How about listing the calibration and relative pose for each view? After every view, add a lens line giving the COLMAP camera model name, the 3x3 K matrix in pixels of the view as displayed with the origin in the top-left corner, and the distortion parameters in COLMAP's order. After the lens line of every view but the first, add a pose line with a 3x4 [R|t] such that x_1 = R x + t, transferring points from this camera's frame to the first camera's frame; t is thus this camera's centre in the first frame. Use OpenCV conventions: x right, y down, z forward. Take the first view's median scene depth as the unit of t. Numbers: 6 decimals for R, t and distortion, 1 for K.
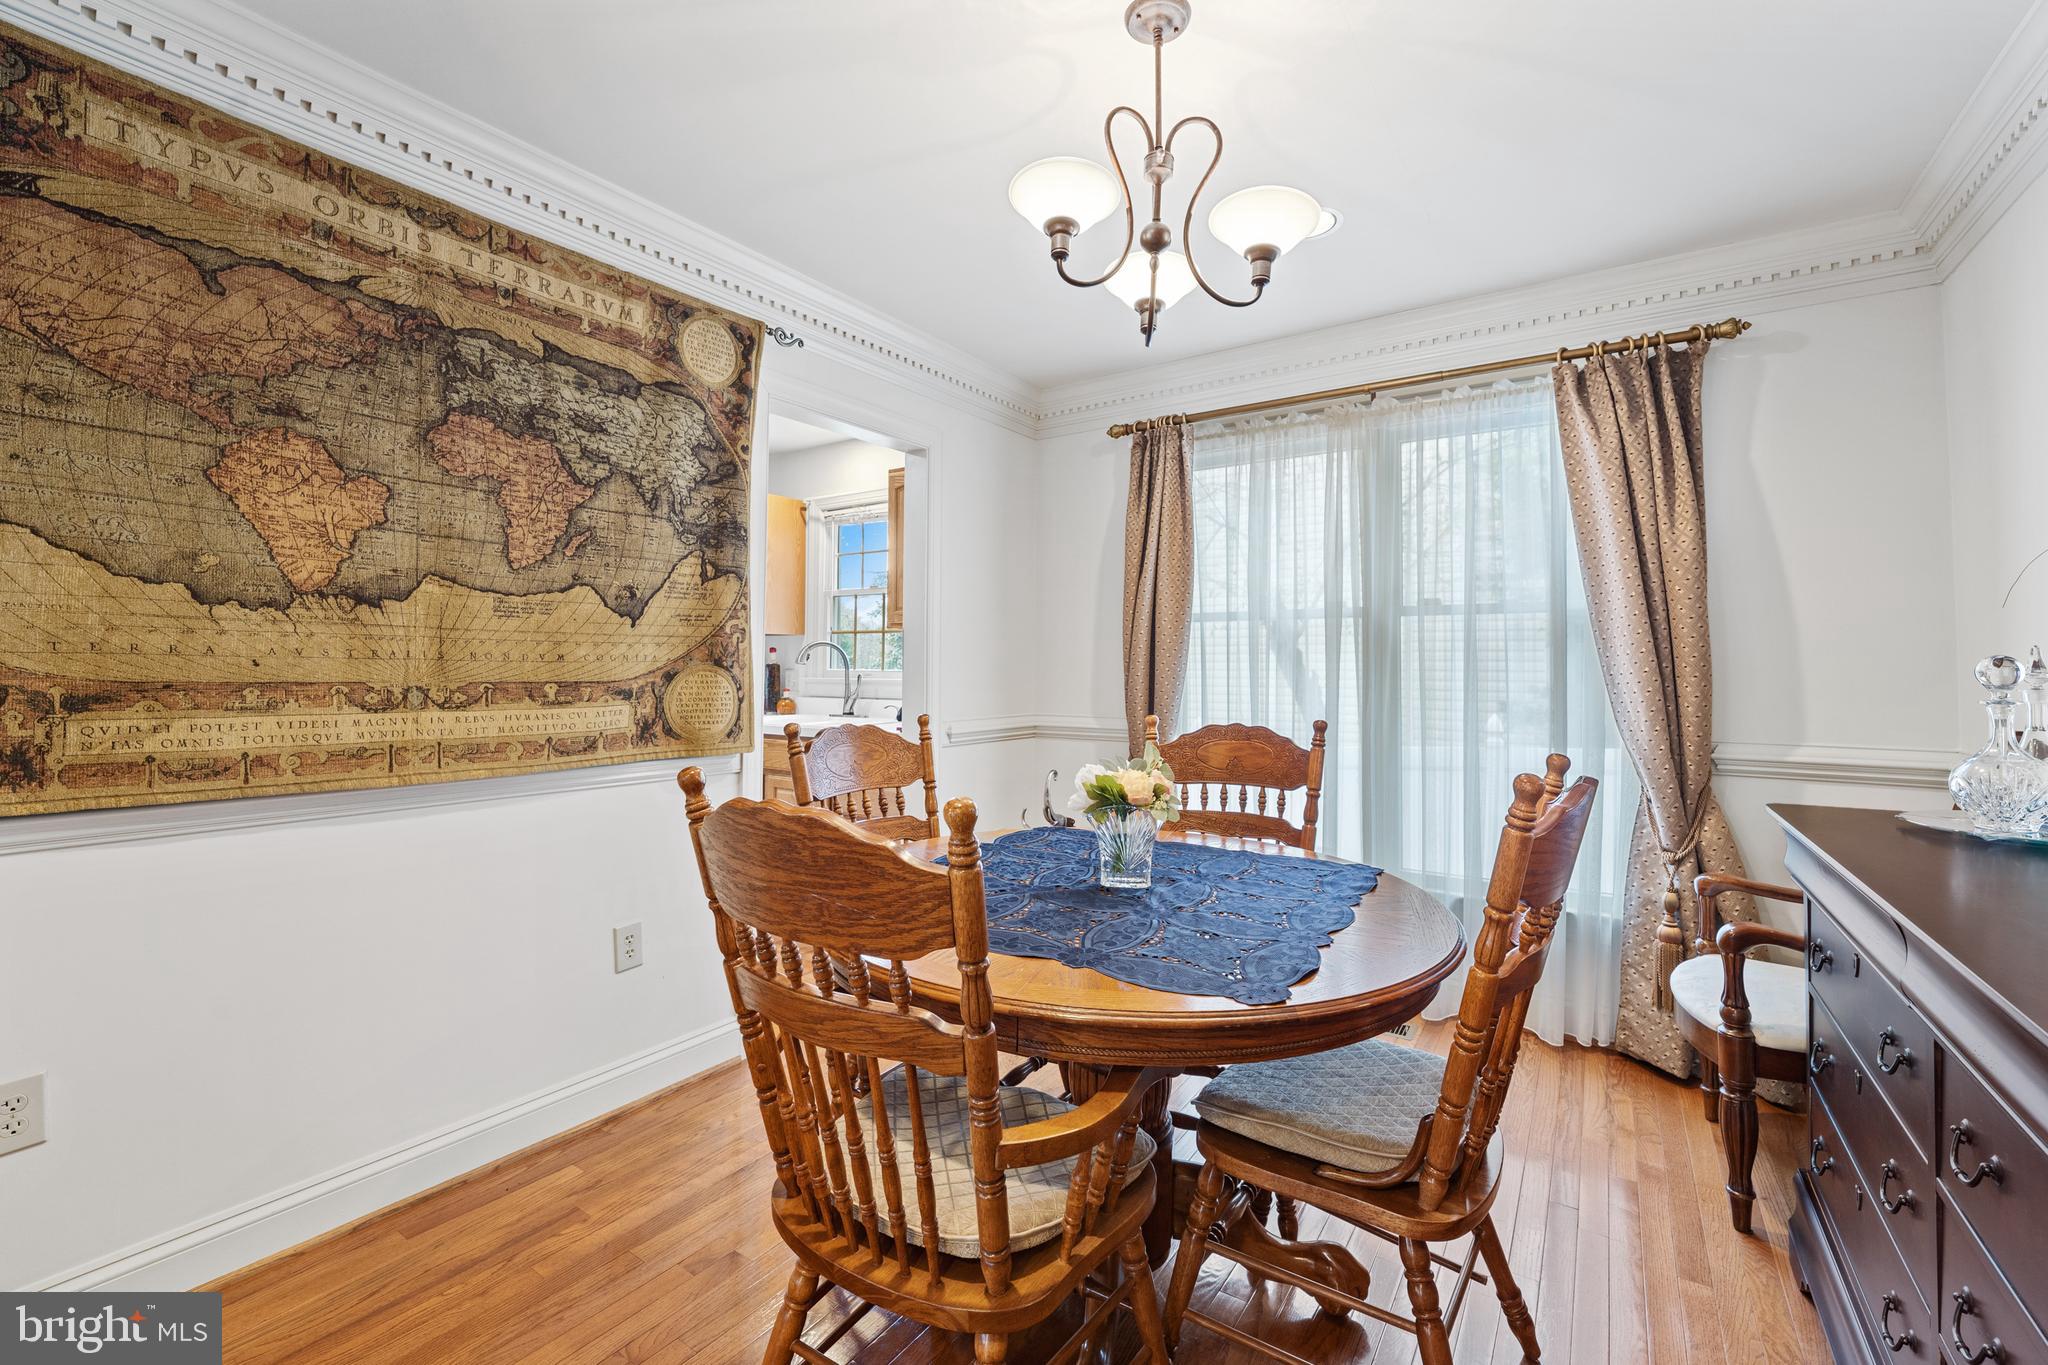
lens RADIAL K [[859.1, 0, 1036.8], [0, 859.1, 644.2], [0, 0, 1]] dist [-0.030276, 0.000039]
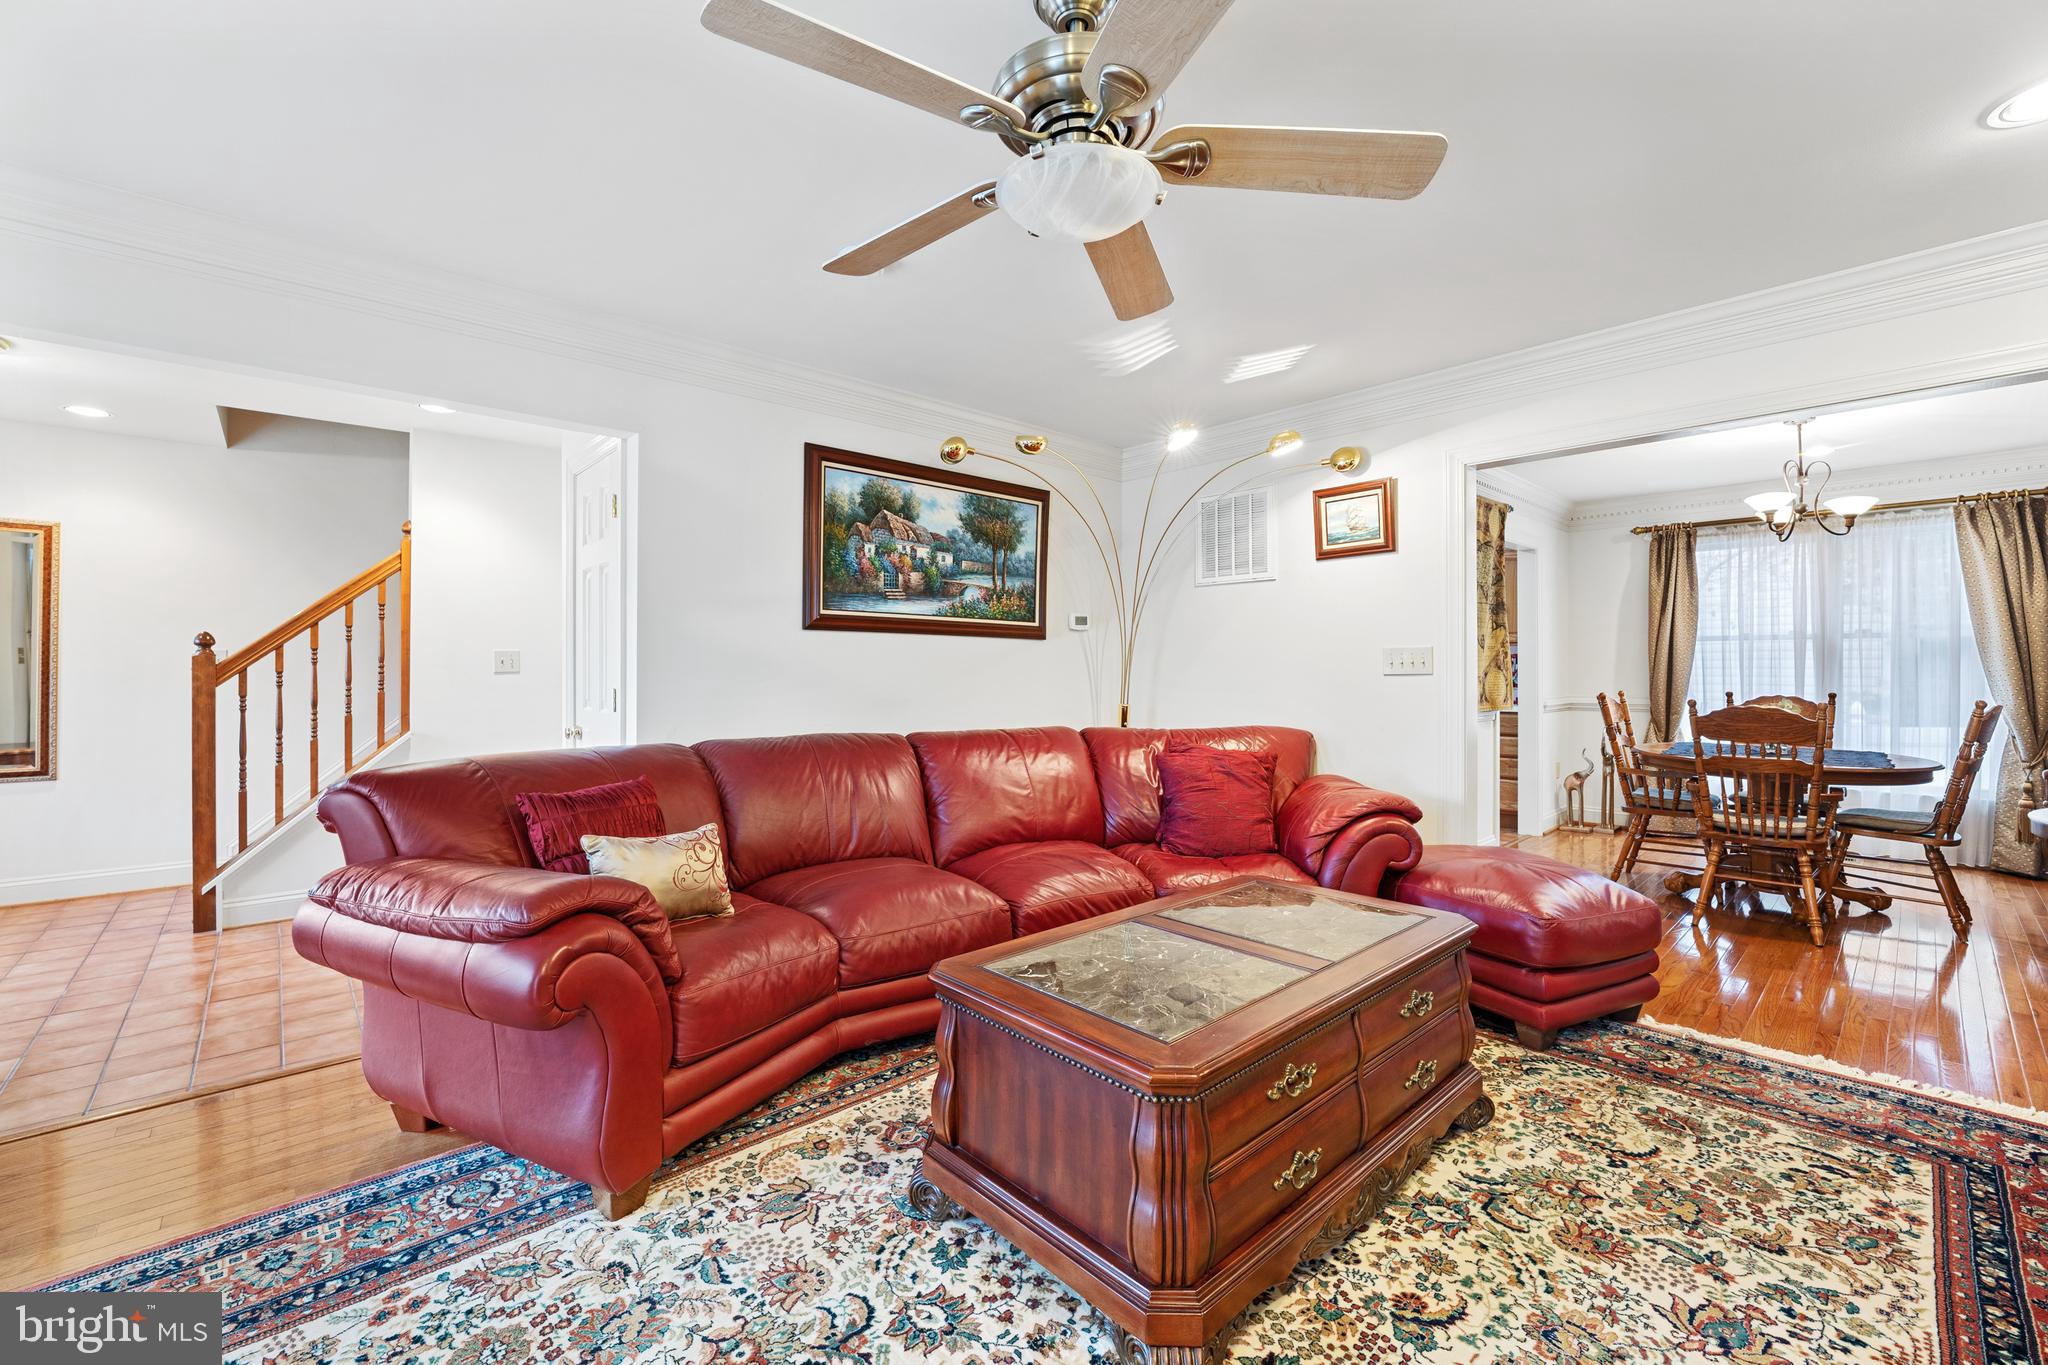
lens RADIAL K [[843.6, 0, 1035.5], [0, 843.6, 665.2], [0, 0, 1]] dist [-0.030446, 0.004860]
pose [[0.972643, -0.005757, -0.232234, -0.971665], [0.012074, 0.999594, 0.025790, -0.049217], [0.231991, -0.027888, 0.972318, -1.266992]]
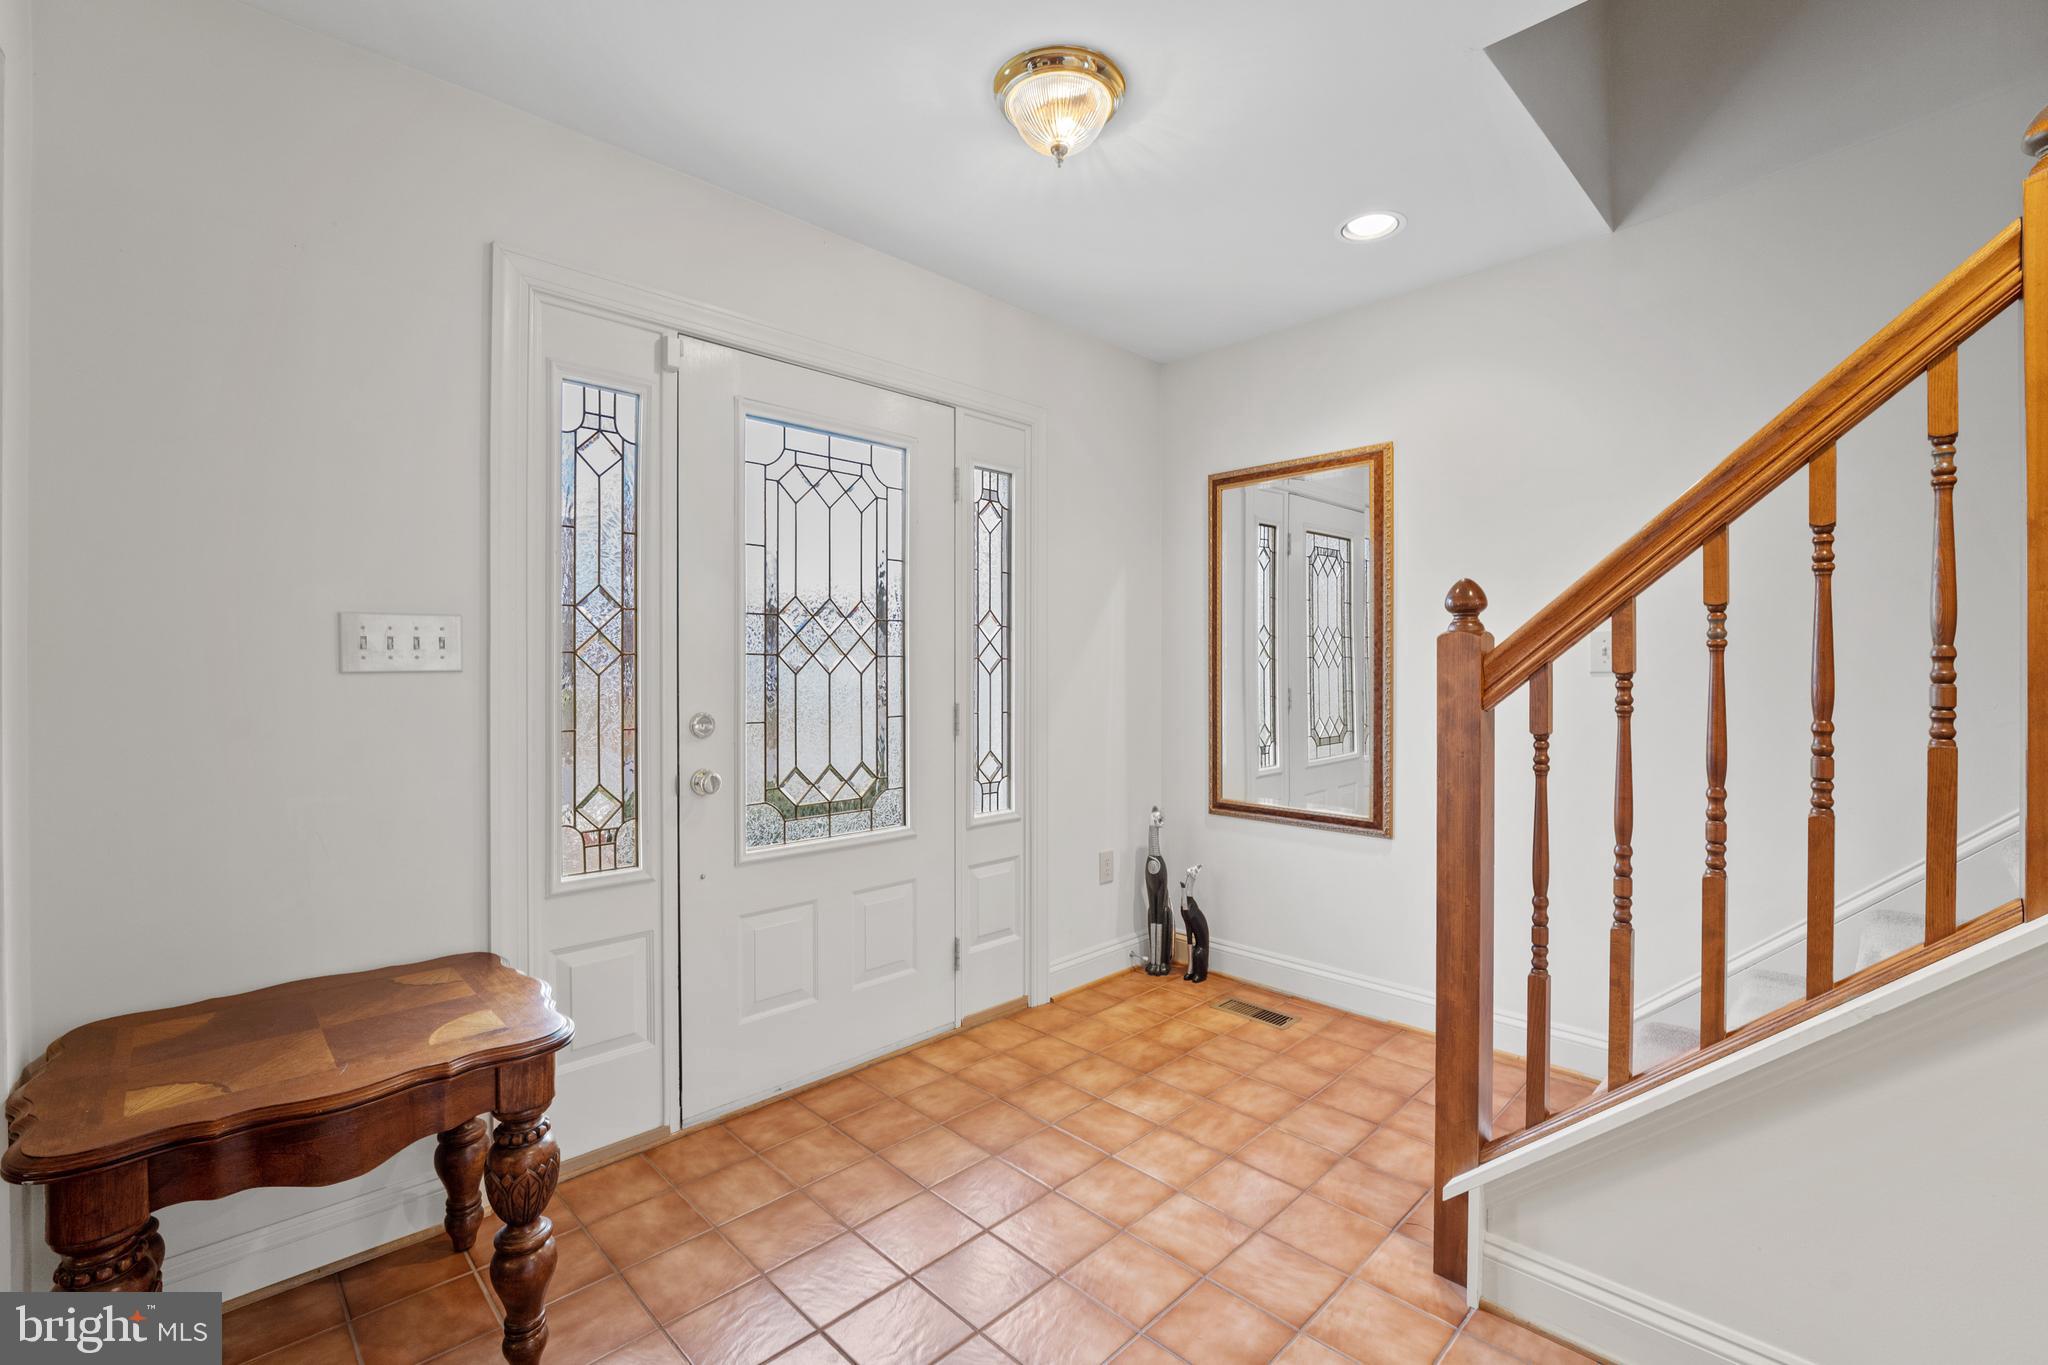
lens RADIAL K [[892.2, 0, 1019.6], [0, 892.2, 677.1], [0, 0, 1]] dist [-0.019974, 0.000859]
pose [[-0.204580, 0.002237, -0.978847, -2.013705], [0.031254, 0.999502, -0.004248, -0.022434], [0.978351, -0.031462, -0.204548, -0.389633]]
